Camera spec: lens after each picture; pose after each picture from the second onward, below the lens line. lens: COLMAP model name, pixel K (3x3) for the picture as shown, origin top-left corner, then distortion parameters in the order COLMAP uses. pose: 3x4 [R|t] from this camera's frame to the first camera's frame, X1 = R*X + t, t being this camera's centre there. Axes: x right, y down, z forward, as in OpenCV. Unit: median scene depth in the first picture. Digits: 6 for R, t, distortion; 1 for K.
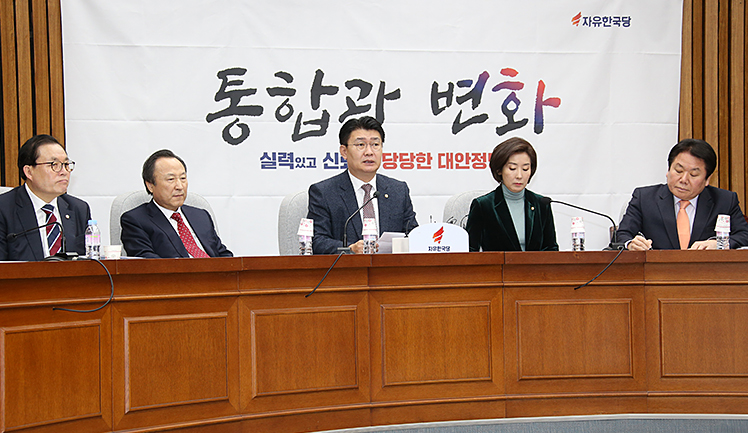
lens RADIAL K [[1647.7, 0, 374.0], [0, 1647.7, 216.5], [0, 0, 1]] dist [0.345391, 0.013900]
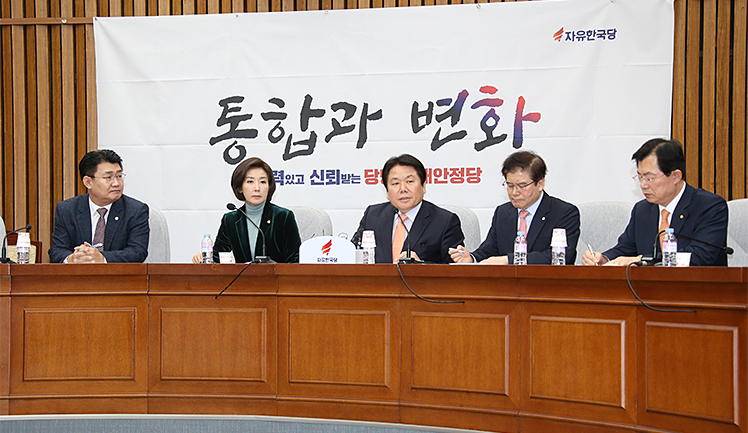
lens RADIAL K [[1571.6, 0, 374.0], [0, 1571.6, 216.5], [0, 0, 1]] dist [0.310665, 0.165973]
pose [[0.874062, 0.000589, -0.485814, 0.515156], [-0.001876, 0.999996, -0.002162, -0.005642], [0.485811, 0.002801, 0.874059, 0.105296]]
